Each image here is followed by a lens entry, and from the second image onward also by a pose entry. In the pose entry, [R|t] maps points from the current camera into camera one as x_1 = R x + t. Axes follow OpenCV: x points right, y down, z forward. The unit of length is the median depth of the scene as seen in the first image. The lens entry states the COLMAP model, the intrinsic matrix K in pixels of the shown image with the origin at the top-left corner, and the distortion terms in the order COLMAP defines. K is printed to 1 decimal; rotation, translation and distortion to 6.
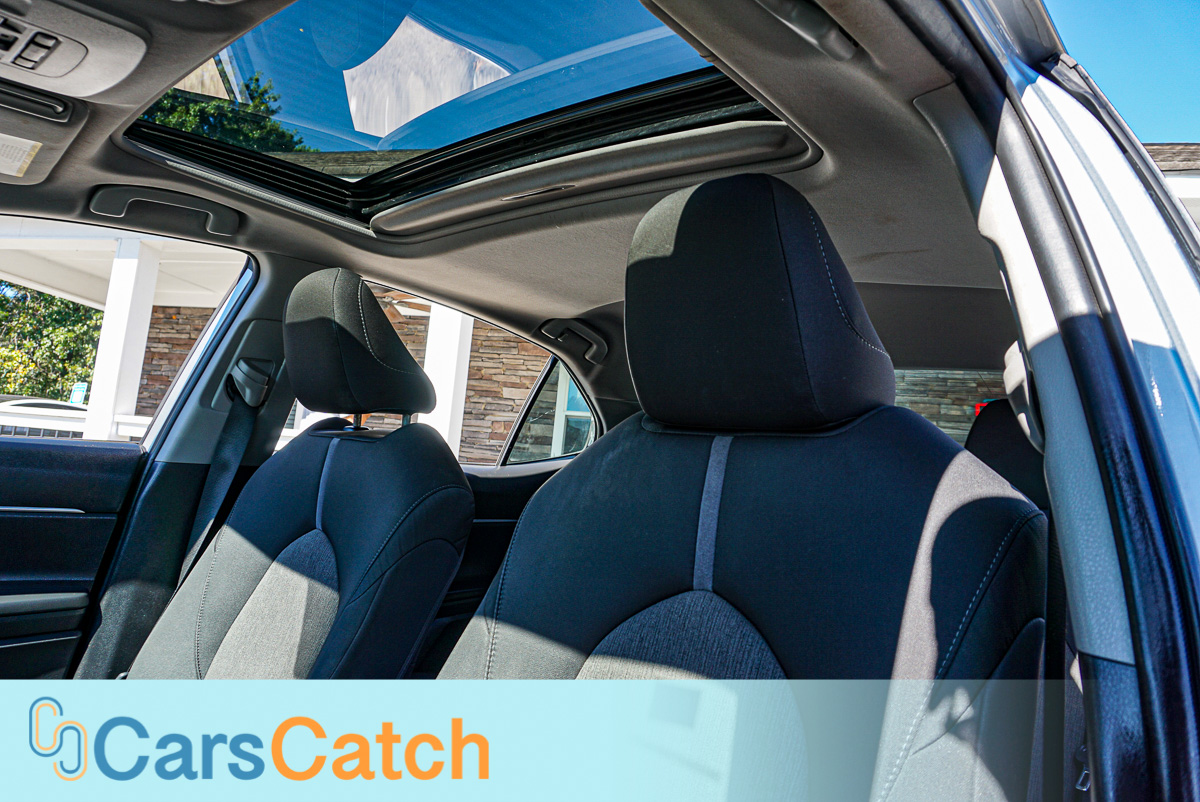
lens RADIAL K [[827.7, 0, 598.8], [0, 827.7, 399.2], [0, 0, 1]] dist [-0.036124, 0.034733]
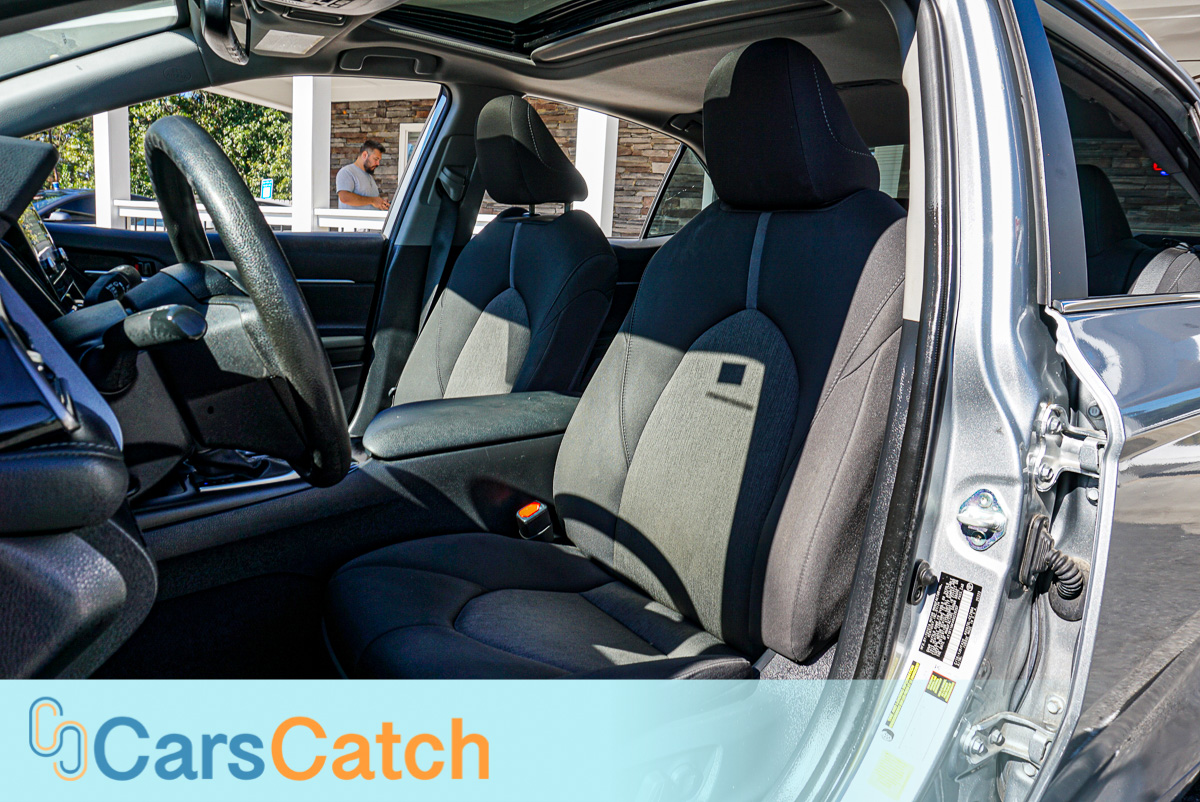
lens RADIAL K [[827.7, 0, 592.6], [0, 827.7, 398.7], [0, 0, 1]] dist [-0.036124, 0.034733]
pose [[0.980600, -0.001004, -0.196016, 0.072025], [0.053301, 0.963673, 0.261712, -0.023103], [0.188633, -0.267083, 0.945031, -0.348555]]
